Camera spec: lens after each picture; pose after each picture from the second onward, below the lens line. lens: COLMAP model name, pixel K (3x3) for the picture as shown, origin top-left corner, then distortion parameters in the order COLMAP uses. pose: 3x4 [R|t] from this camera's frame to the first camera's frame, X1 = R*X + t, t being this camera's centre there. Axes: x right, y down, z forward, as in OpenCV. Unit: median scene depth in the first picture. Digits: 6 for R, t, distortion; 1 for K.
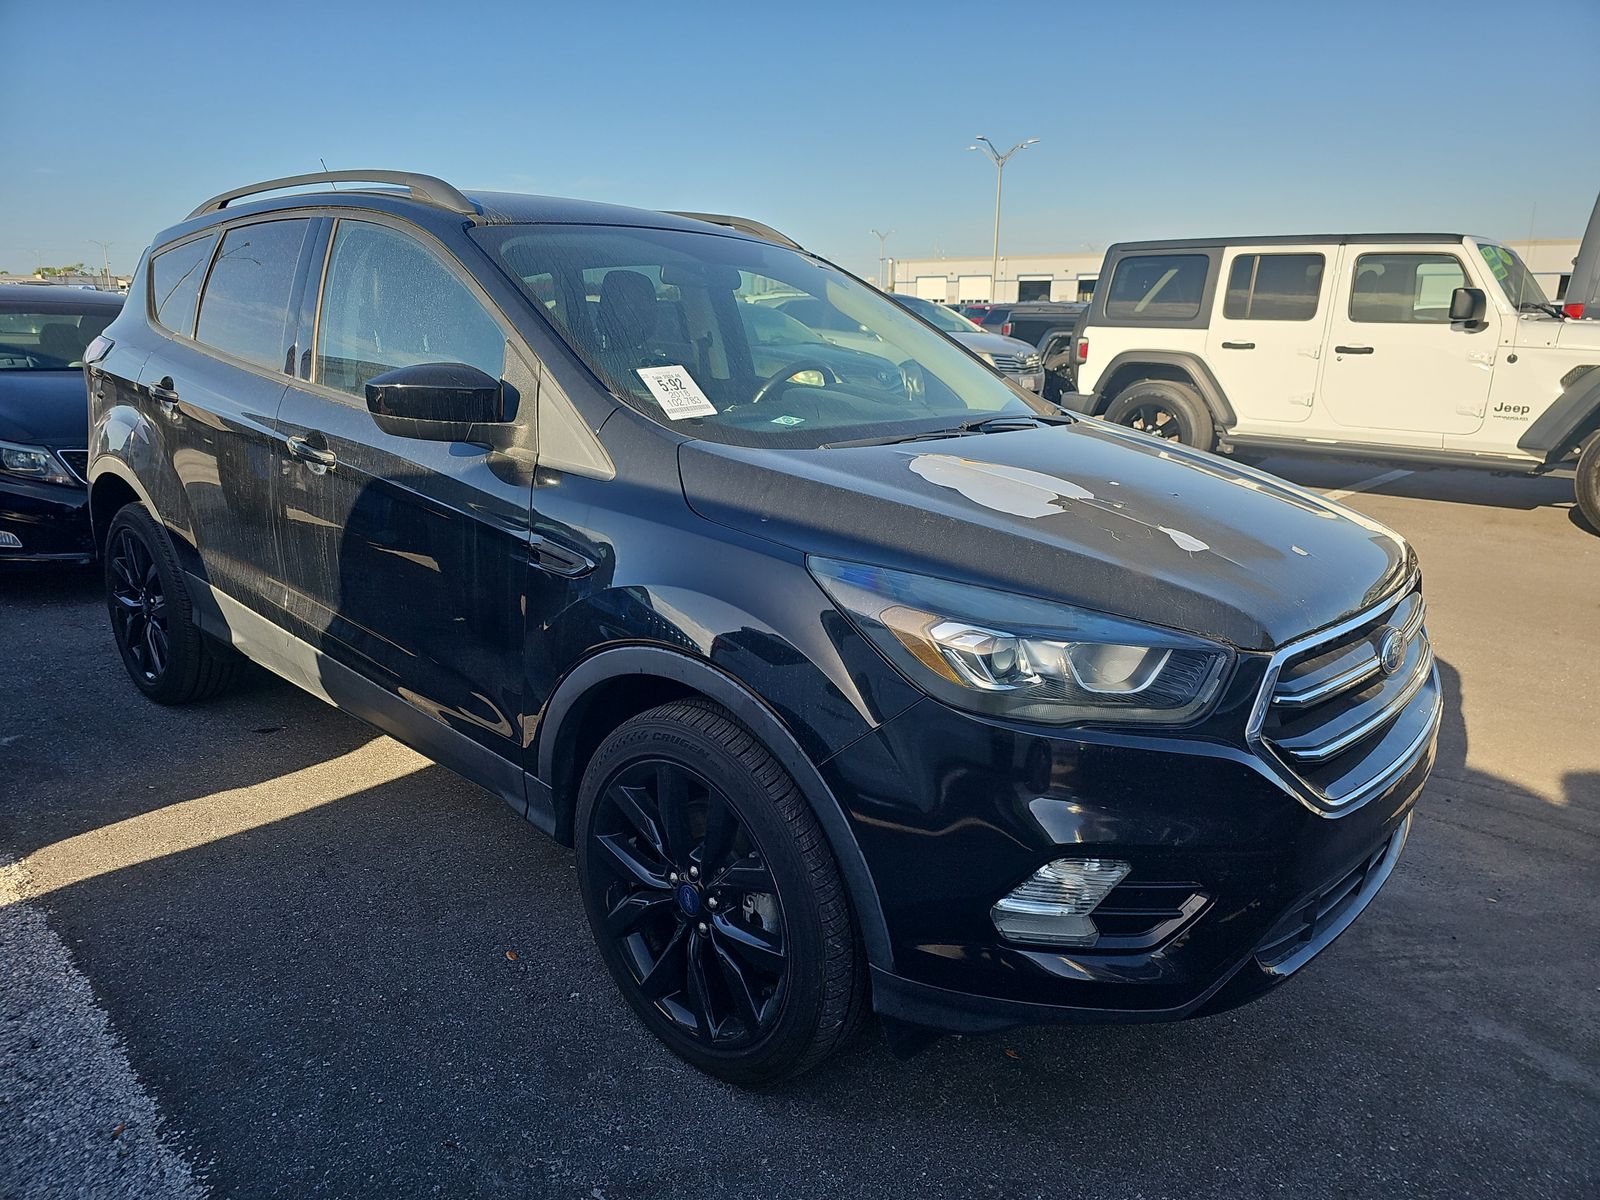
lens RADIAL K [[1084.9, 0, 778.4], [0, 1084.9, 602.1], [0, 0, 1]] dist [0.043926, -0.046730]
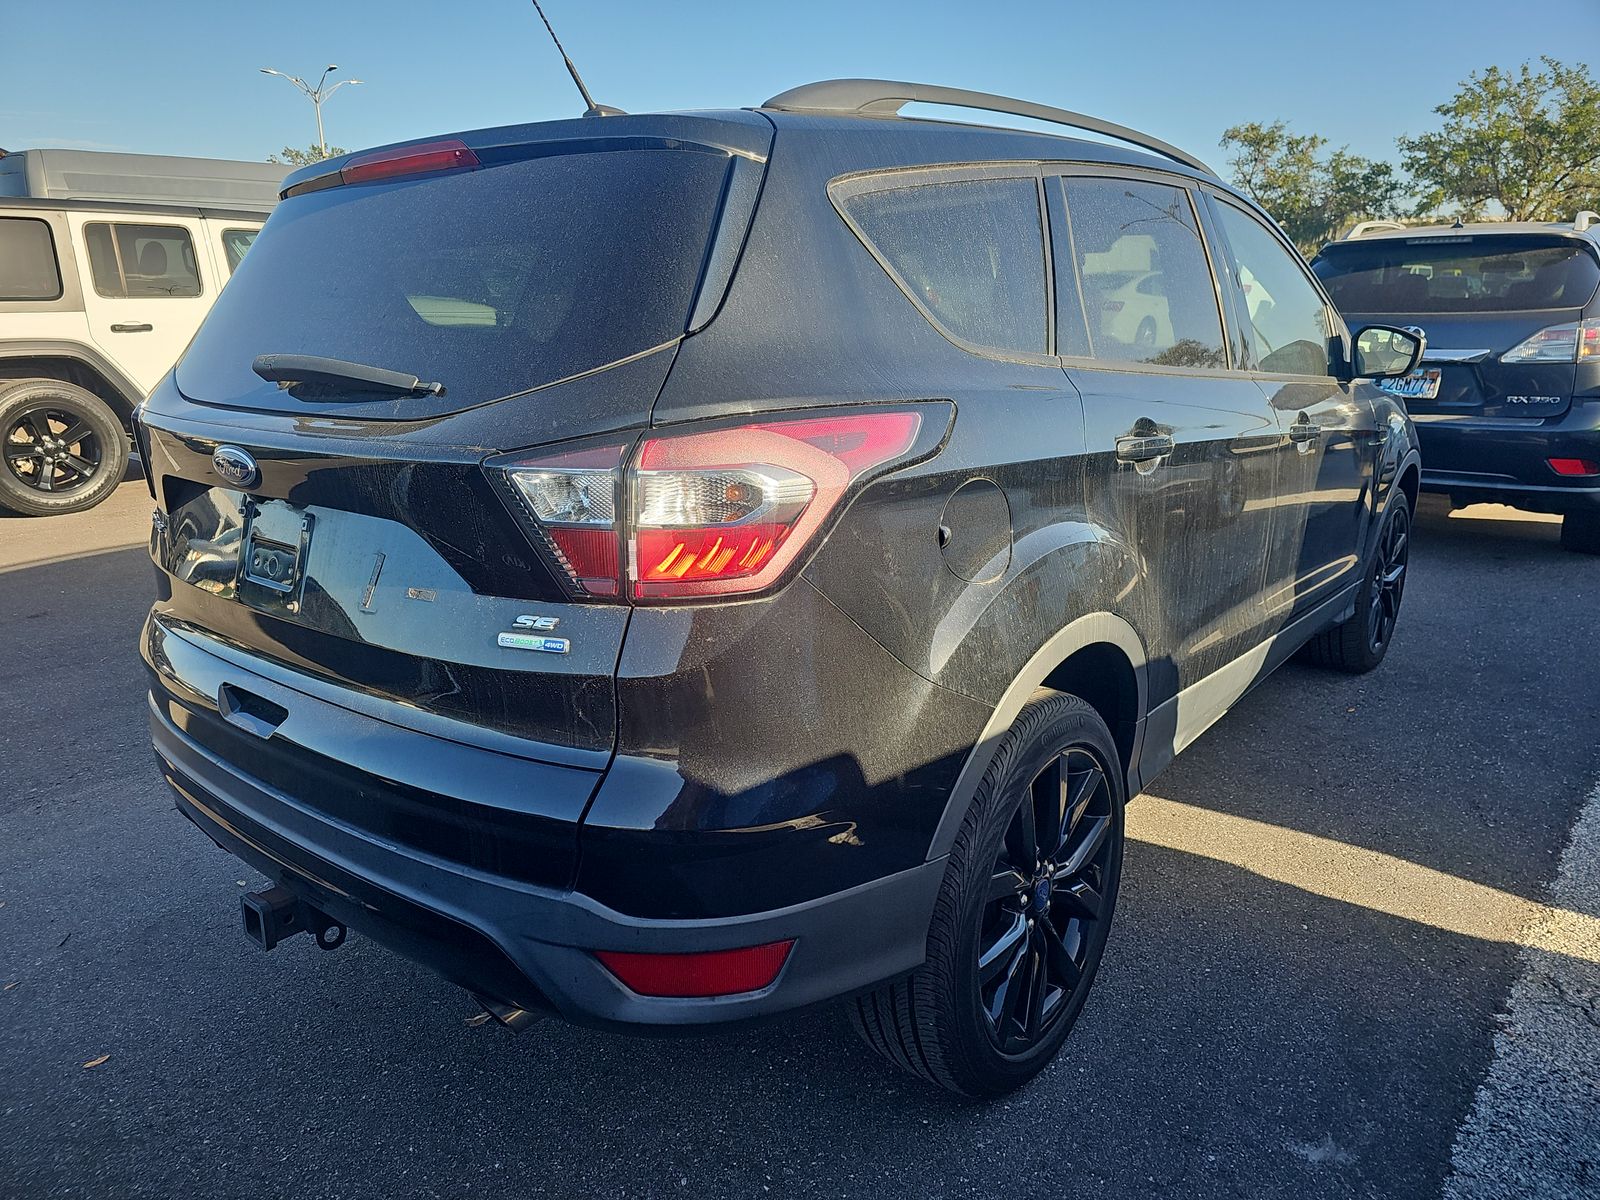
lens RADIAL K [[1084.9, 0, 778.4], [0, 1084.9, 602.1], [0, 0, 1]] dist [0.043926, -0.046730]
pose [[-0.067793, -0.291949, 0.954028, -0.525850], [0.266306, 0.916240, 0.299309, -0.159823], [-0.961502, 0.274355, 0.015633, 0.554316]]
